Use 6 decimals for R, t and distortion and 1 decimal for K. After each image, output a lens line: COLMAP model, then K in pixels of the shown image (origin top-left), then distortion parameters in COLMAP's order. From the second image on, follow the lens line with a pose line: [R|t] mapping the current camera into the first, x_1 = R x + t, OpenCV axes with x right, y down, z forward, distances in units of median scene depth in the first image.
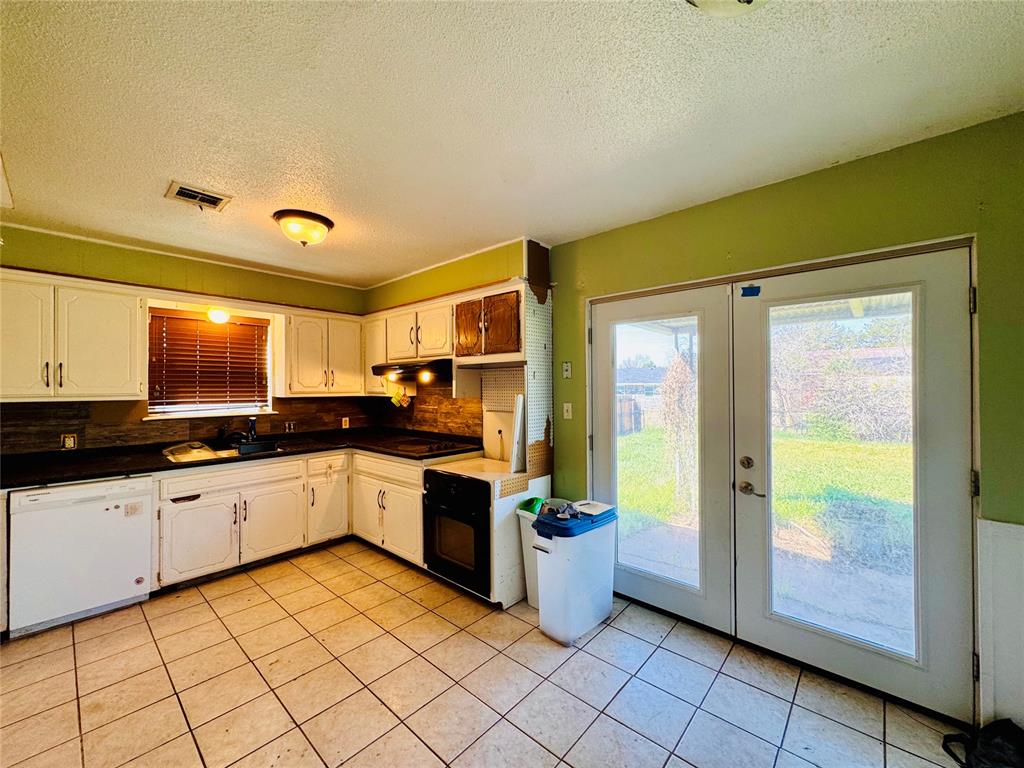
lens RADIAL K [[410.7, 0, 510.6], [0, 410.7, 384.3], [0, 0, 1]] dist [-0.001090, 0.000238]
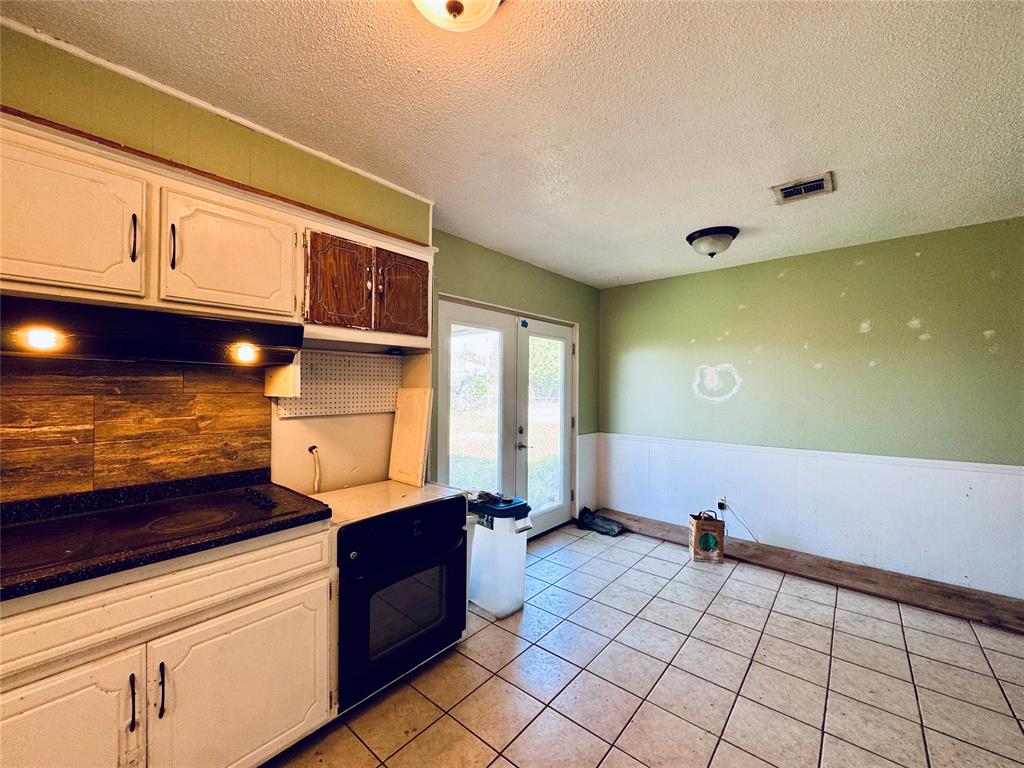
lens RADIAL K [[410.7, 0, 509.5], [0, 410.7, 383.6], [0, 0, 1]] dist [-0.001090, 0.000238]
pose [[-0.028120, 0.012350, 0.999528, -0.683746], [-0.007866, 0.999890, -0.012576, 0.019904], [-0.999574, -0.008215, -0.028020, 0.723764]]
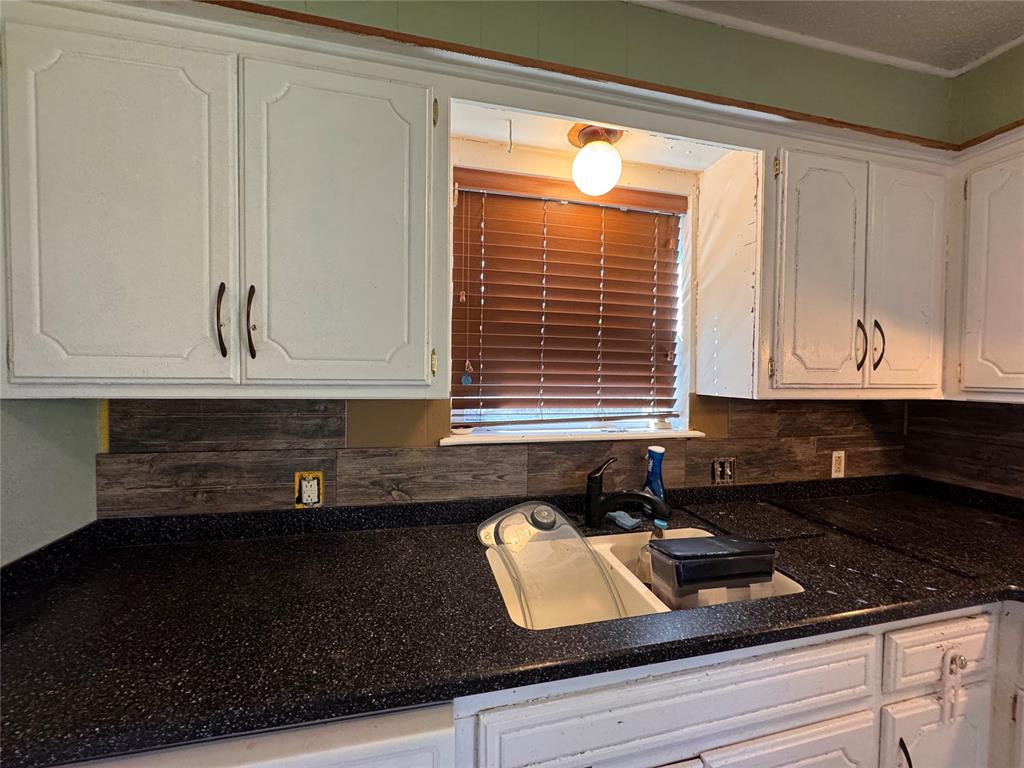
lens RADIAL K [[410.7, 0, 512.1], [0, 410.7, 383.2], [0, 0, 1]] dist [-0.001090, 0.000238]
pose [[0.830271, 0.032186, -0.556430, -0.585641], [-0.013974, 0.999219, 0.036948, 0.009762], [0.557185, -0.022901, 0.830073, 0.671842]]
